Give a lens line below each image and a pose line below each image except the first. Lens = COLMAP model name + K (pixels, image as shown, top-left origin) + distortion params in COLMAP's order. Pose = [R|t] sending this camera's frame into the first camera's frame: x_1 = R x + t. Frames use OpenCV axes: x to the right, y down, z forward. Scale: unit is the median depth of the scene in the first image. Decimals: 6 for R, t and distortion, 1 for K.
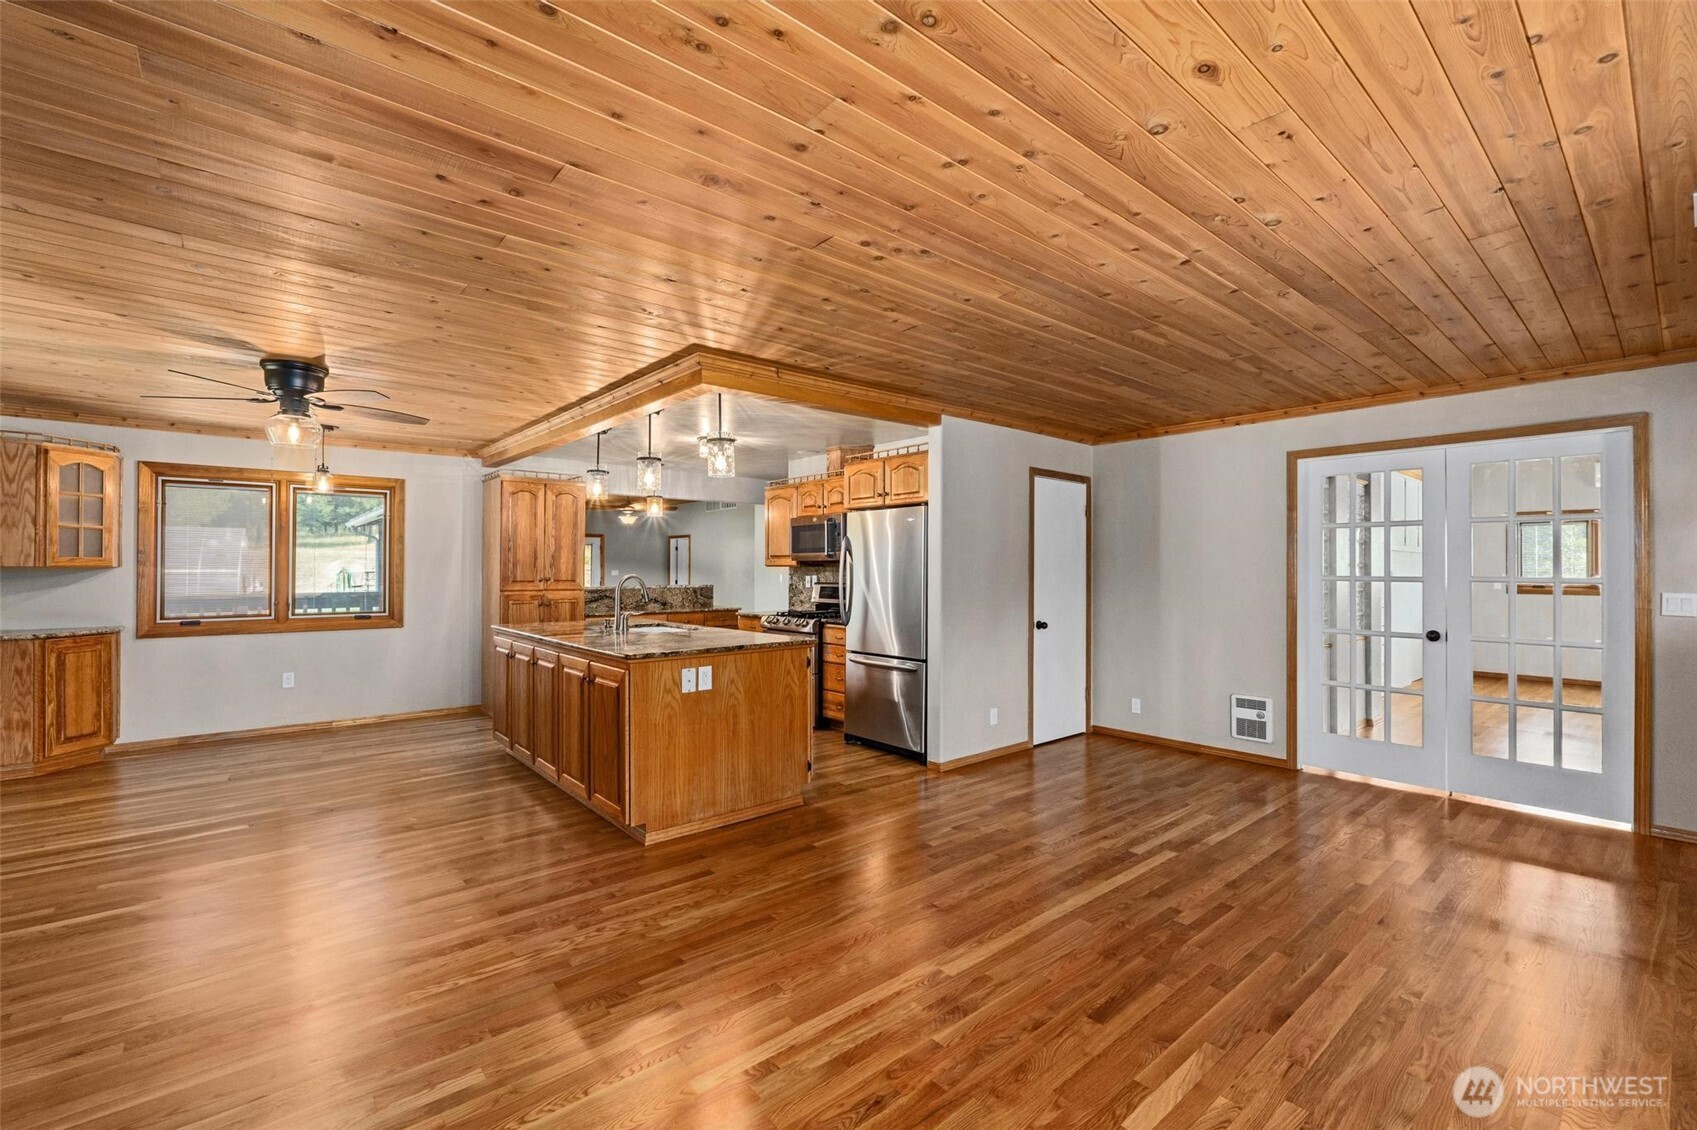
lens RADIAL K [[748.8, 0, 857.3], [0, 748.8, 565.3], [0, 0, 1]] dist [-0.002912, -0.000728]
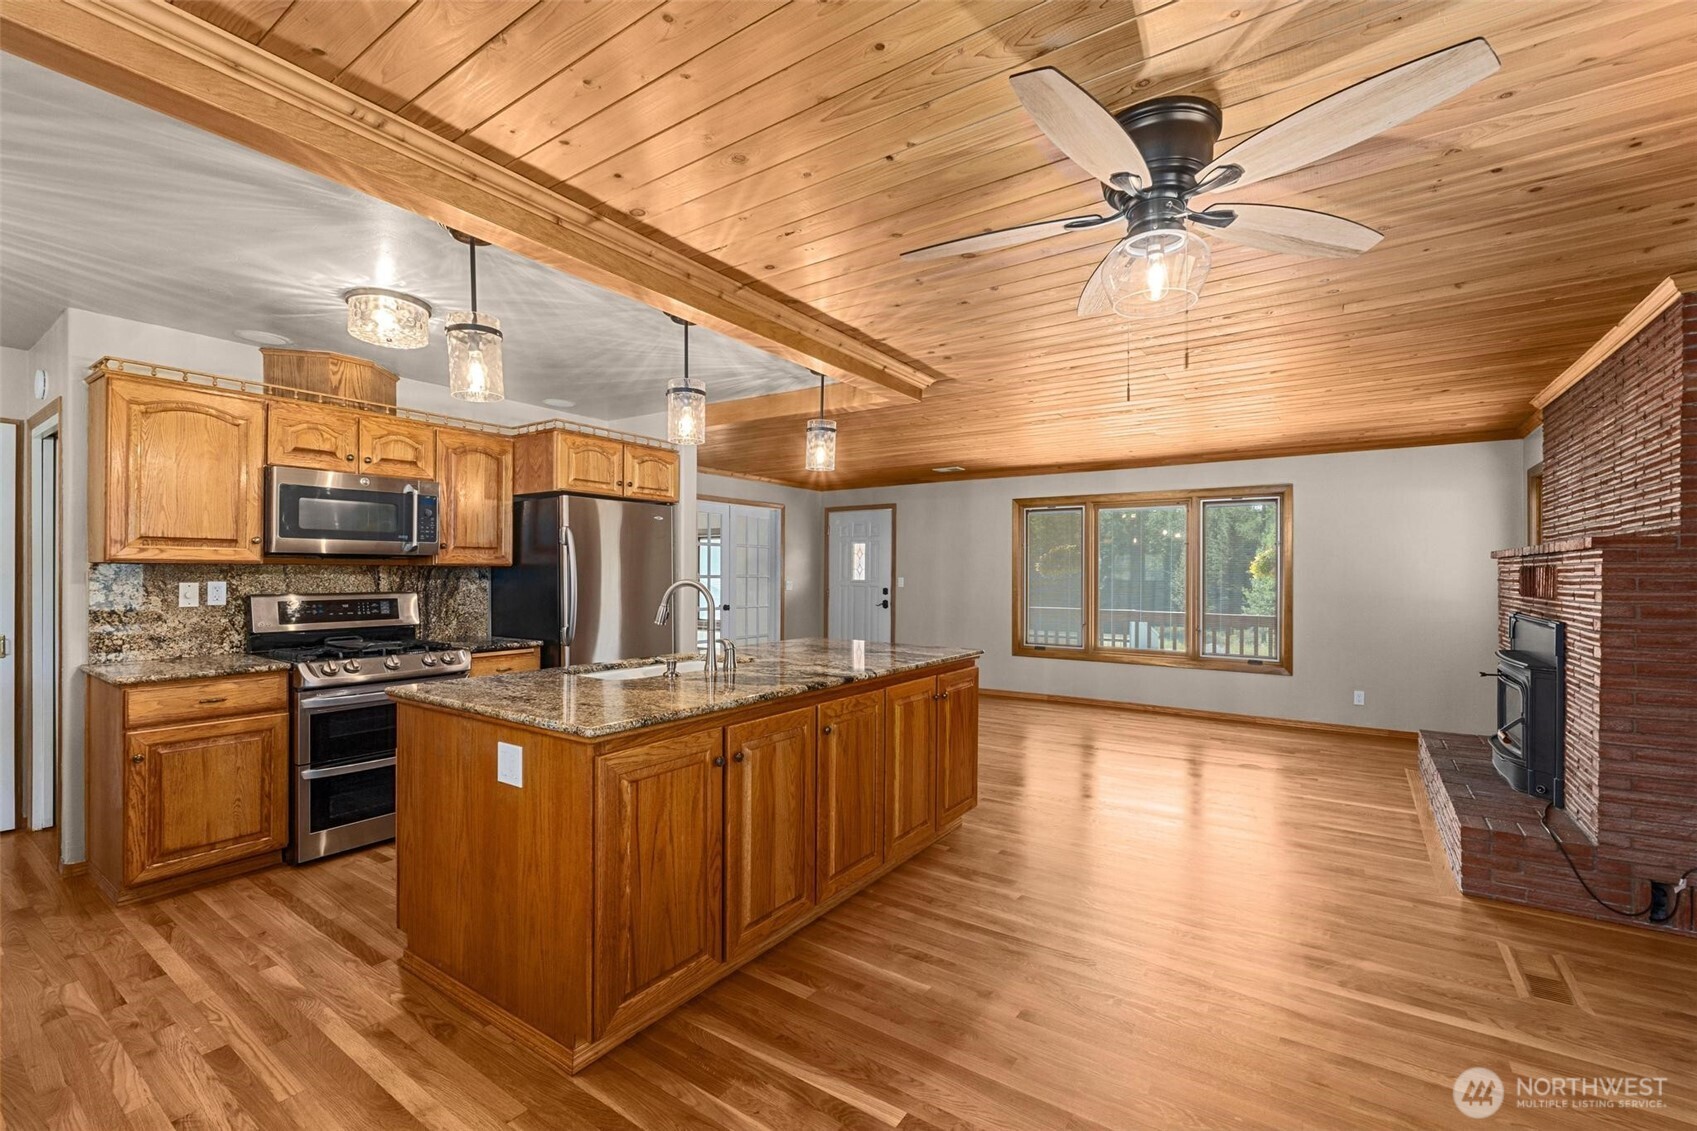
lens RADIAL K [[748.8, 0, 852.2], [0, 748.8, 573.1], [0, 0, 1]] dist [-0.002912, -0.000728]
pose [[-0.286754, -0.001185, 0.958003, -1.063279], [-0.008660, 0.999962, -0.001356, 0.009673], [-0.957965, -0.008685, -0.286753, 1.214854]]
